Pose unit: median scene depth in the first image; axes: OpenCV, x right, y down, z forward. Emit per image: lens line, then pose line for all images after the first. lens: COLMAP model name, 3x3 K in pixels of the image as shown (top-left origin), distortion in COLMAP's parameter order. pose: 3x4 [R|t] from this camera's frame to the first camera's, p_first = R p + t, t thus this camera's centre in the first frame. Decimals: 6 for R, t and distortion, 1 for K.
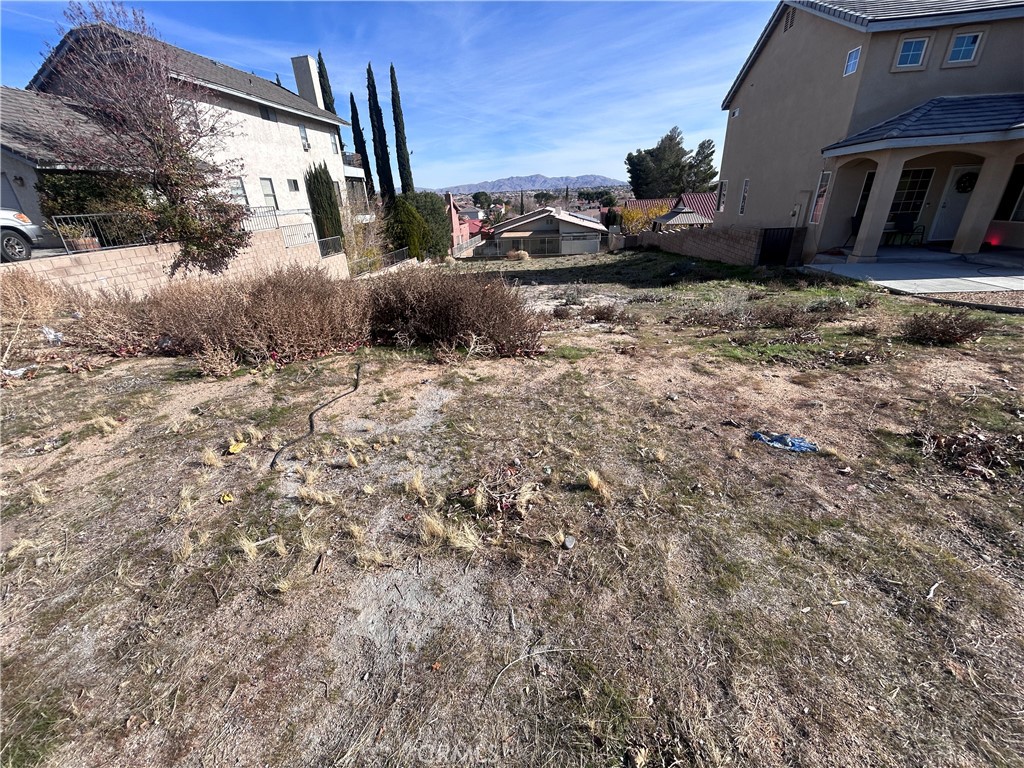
lens RADIAL K [[414.7, 0, 503.8], [0, 414.7, 386.7], [0, 0, 1]] dist [-0.001013, 0.001138]
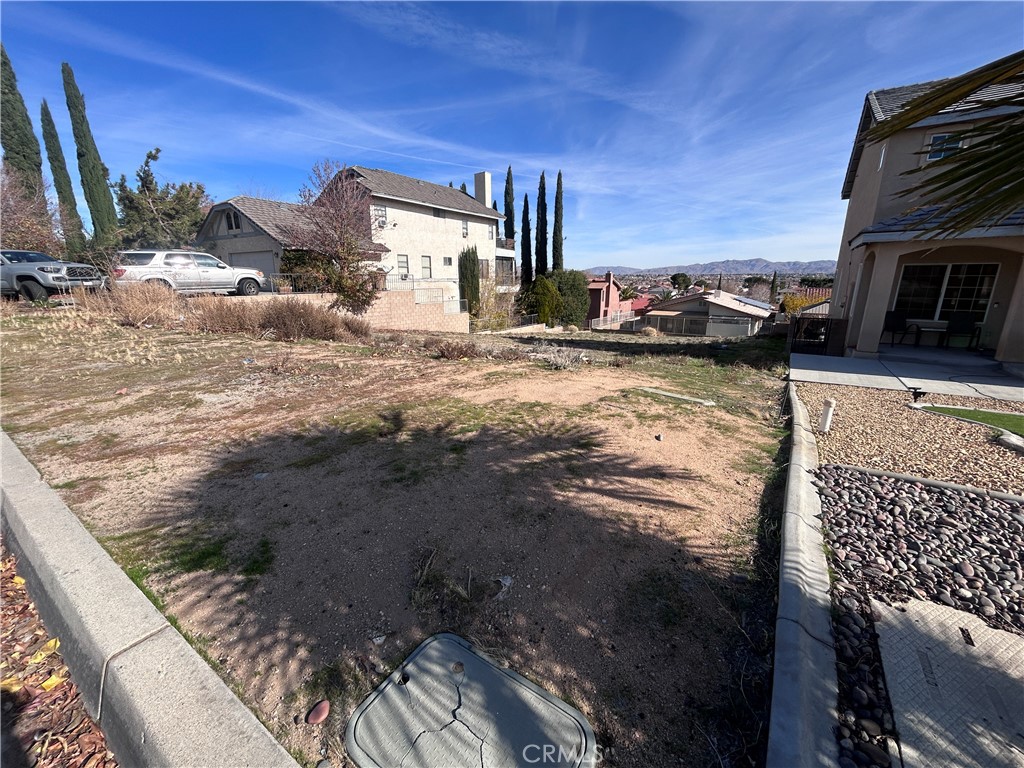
lens RADIAL K [[414.7, 0, 507.2], [0, 414.7, 380.6], [0, 0, 1]] dist [-0.001013, 0.001138]
pose [[0.898168, 0.146615, -0.414486, 0.245954], [-0.218261, 0.967074, -0.130878, 0.016235], [0.381650, 0.208017, 0.900595, -0.043336]]
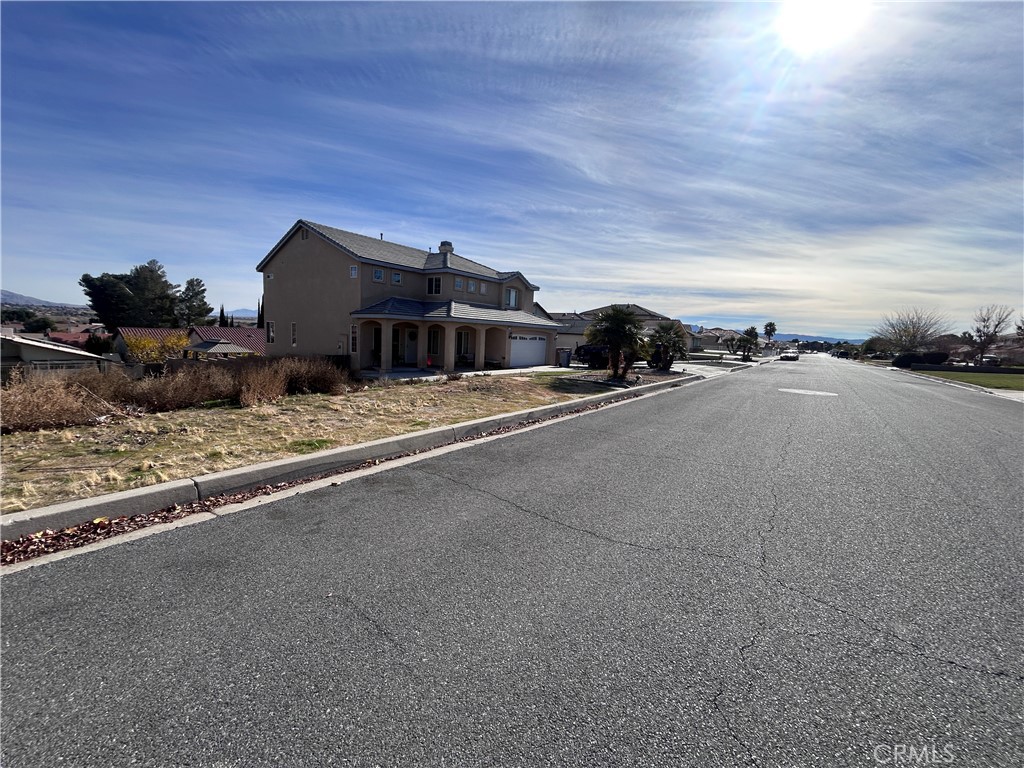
lens RADIAL K [[414.7, 0, 507.2], [0, 414.7, 383.8], [0, 0, 1]] dist [-0.001013, 0.001138]
pose [[0.475390, -0.037569, 0.878973, -0.221950], [0.303900, 0.944601, -0.123990, 0.059869], [-0.825620, 0.326064, 0.460471, -0.118808]]
